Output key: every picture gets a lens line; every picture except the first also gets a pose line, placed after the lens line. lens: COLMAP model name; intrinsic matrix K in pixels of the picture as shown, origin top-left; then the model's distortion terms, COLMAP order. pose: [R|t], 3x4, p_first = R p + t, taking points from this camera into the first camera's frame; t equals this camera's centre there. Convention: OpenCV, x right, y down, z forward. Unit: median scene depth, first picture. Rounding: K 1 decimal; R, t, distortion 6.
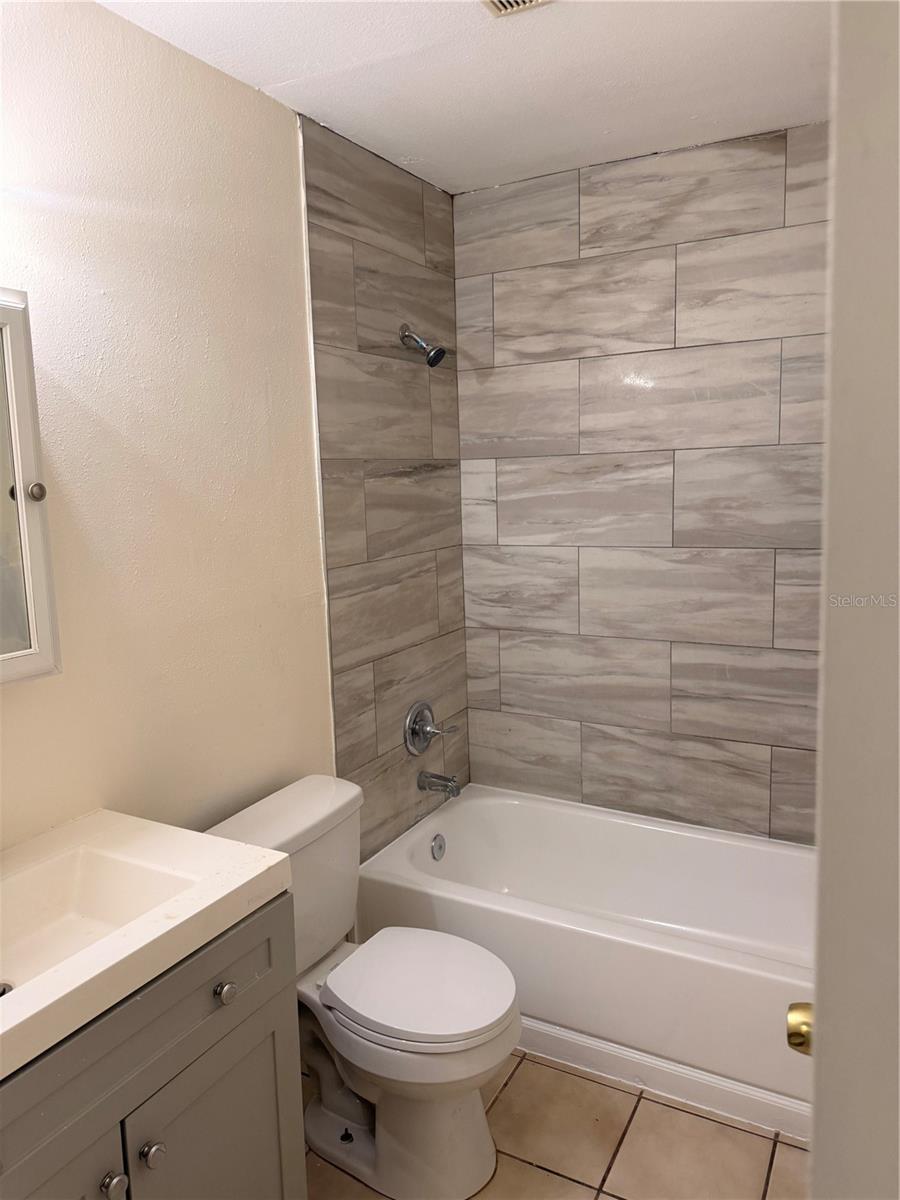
lens RADIAL K [[844.6, 0, 450.0], [0, 844.6, 600.0], [0, 0, 1]] dist [0.071483, -0.095589]
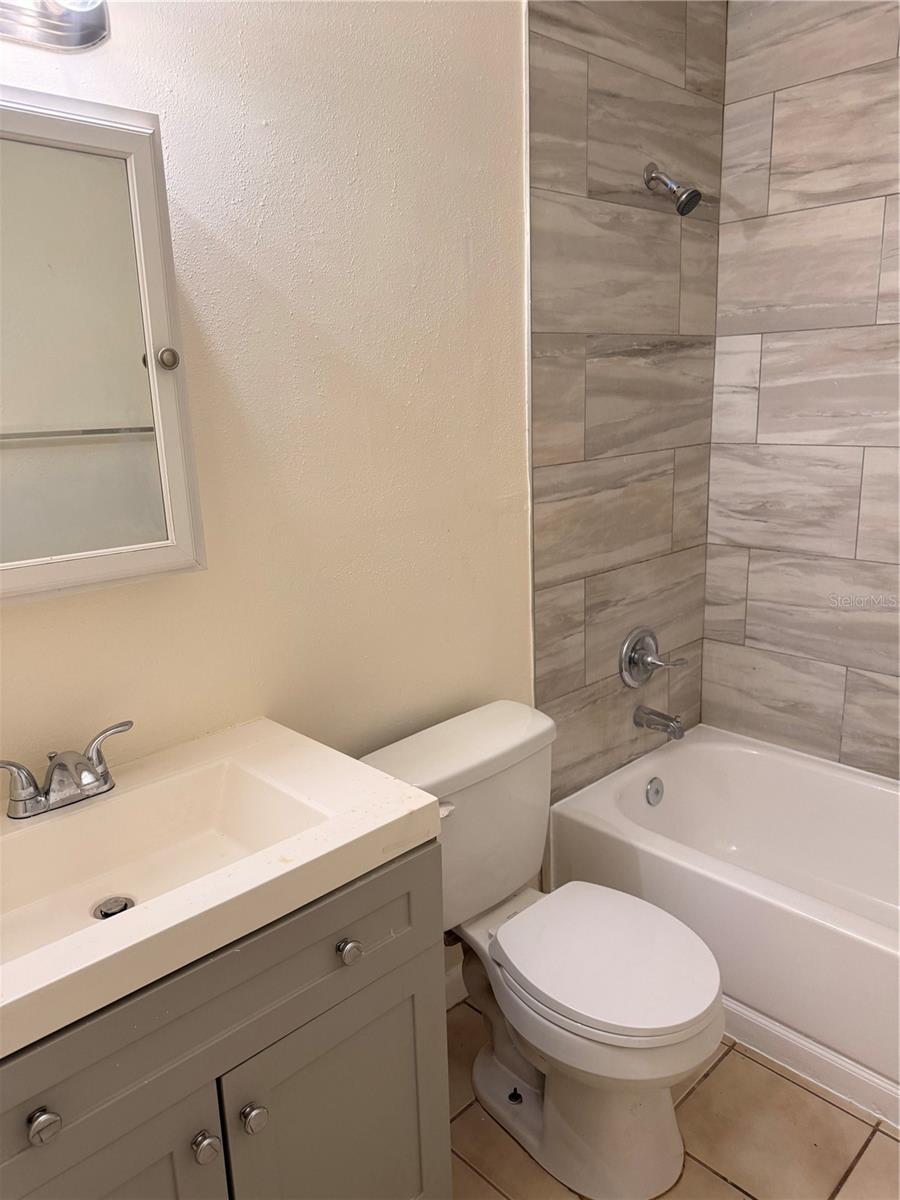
lens RADIAL K [[850.5, 0, 435.3], [0, 850.5, 608.1], [0, 0, 1]] dist [0.060000, -0.098168]
pose [[0.950235, 0.070858, -0.303369, 0.028735], [-0.036155, 0.992293, 0.118524, 0.005972], [0.309429, -0.101658, 0.945473, 0.124206]]
